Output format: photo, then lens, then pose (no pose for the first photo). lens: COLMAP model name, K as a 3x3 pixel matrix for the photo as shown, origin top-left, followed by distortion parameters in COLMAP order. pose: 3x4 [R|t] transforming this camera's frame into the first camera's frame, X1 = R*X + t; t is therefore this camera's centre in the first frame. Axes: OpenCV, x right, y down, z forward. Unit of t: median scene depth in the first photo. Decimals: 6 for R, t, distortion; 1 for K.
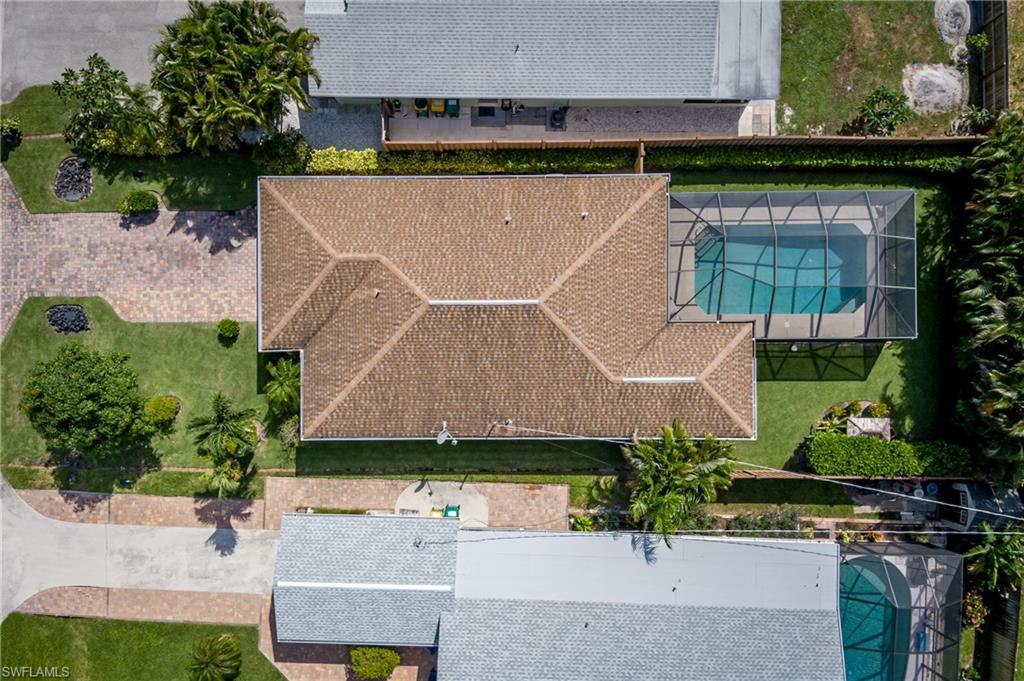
lens RADIAL K [[626.3, 0, 519.6], [0, 626.3, 336.6], [0, 0, 1]] dist [0.065252, -0.051860]
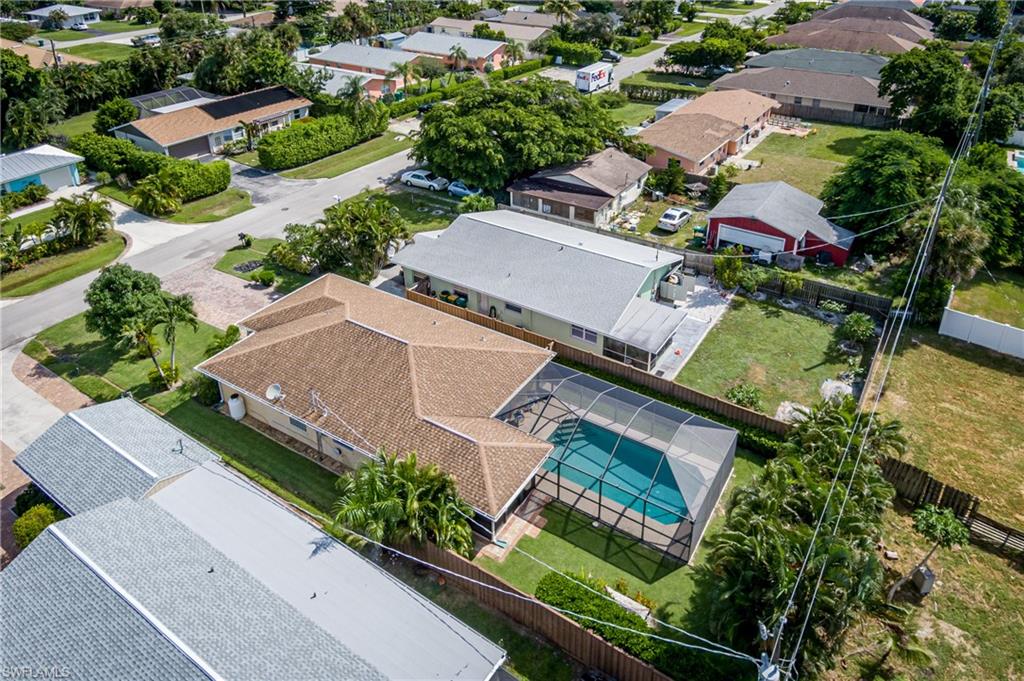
lens RADIAL K [[626.3, 0, 519.6], [0, 626.3, 336.6], [0, 0, 1]] dist [0.065252, -0.051860]
pose [[0.843177, 0.324810, -0.428429, 0.648213], [-0.537602, 0.518392, -0.665021, 0.566274], [0.006089, 0.791055, 0.611715, 0.184241]]
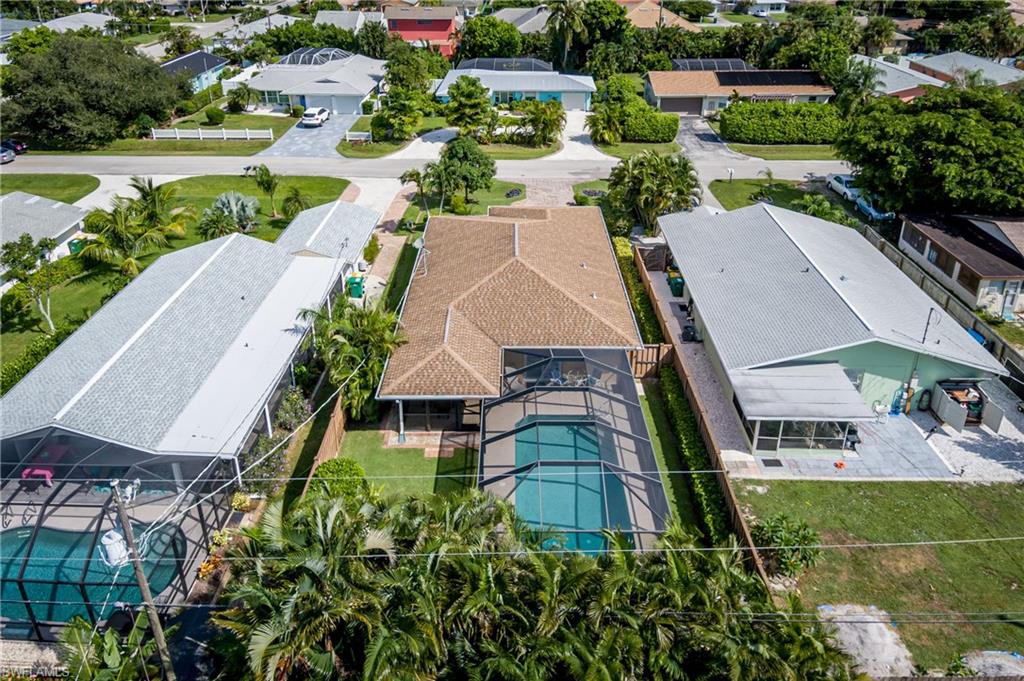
lens RADIAL K [[626.3, 0, 519.6], [0, 626.3, 336.6], [0, 0, 1]] dist [0.065252, -0.051860]
pose [[0.012925, 0.569242, -0.822068, 0.992672], [-0.998679, 0.048232, 0.017696, -0.064387], [0.049723, 0.820754, 0.569114, 0.355180]]
